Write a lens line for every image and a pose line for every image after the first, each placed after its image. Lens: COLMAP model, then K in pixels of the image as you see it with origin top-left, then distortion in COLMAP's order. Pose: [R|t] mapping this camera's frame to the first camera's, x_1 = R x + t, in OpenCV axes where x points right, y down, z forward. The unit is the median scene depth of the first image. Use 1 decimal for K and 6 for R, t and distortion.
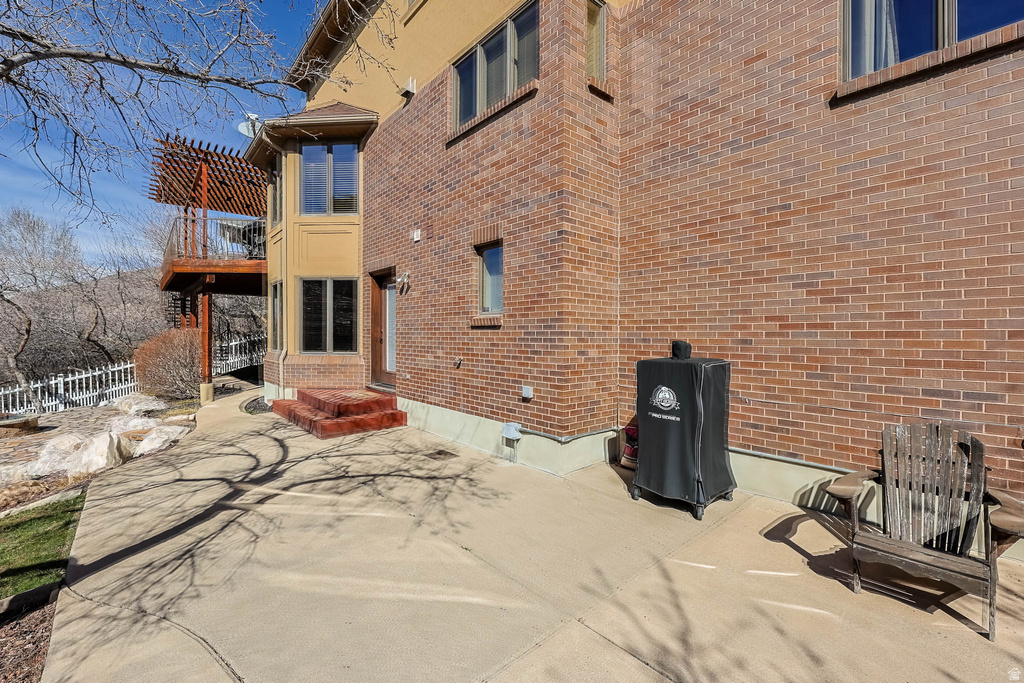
lens RADIAL K [[443.8, 0, 512.0], [0, 443.8, 341.5], [0, 0, 1]] dist [-0.000569, -0.000213]
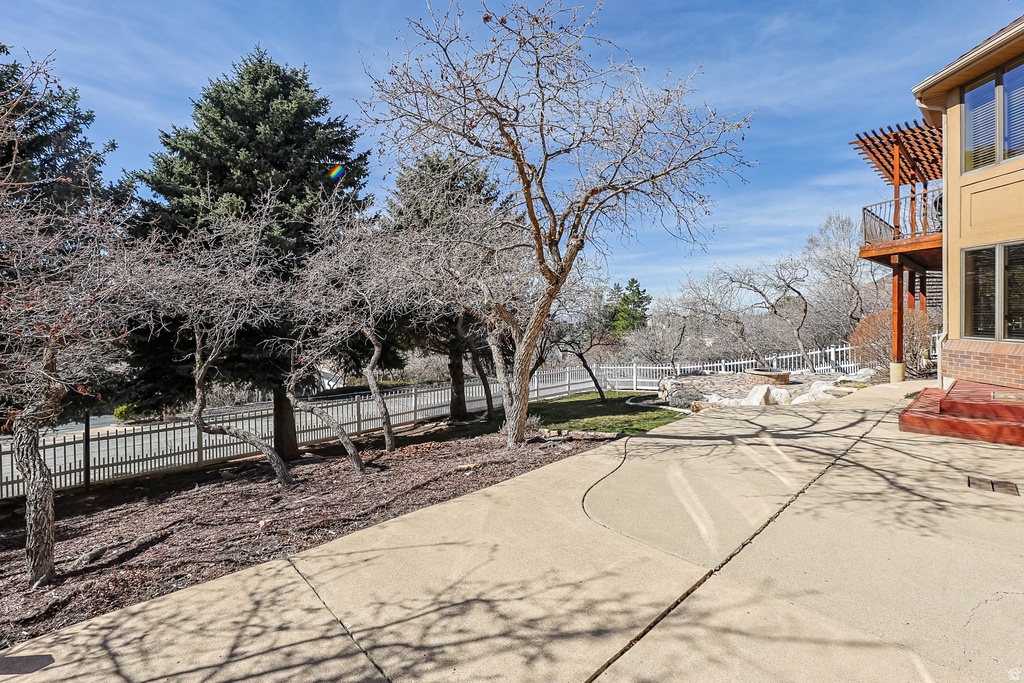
lens RADIAL K [[446.3, 0, 511.7], [0, 446.3, 310.6], [0, 0, 1]] dist [-0.000332, 0.000061]
pose [[0.029114, -0.001665, -0.999575, 0.353392], [-0.014690, 0.999890, -0.002093, -0.011305], [0.999468, 0.014745, 0.029086, 0.119138]]
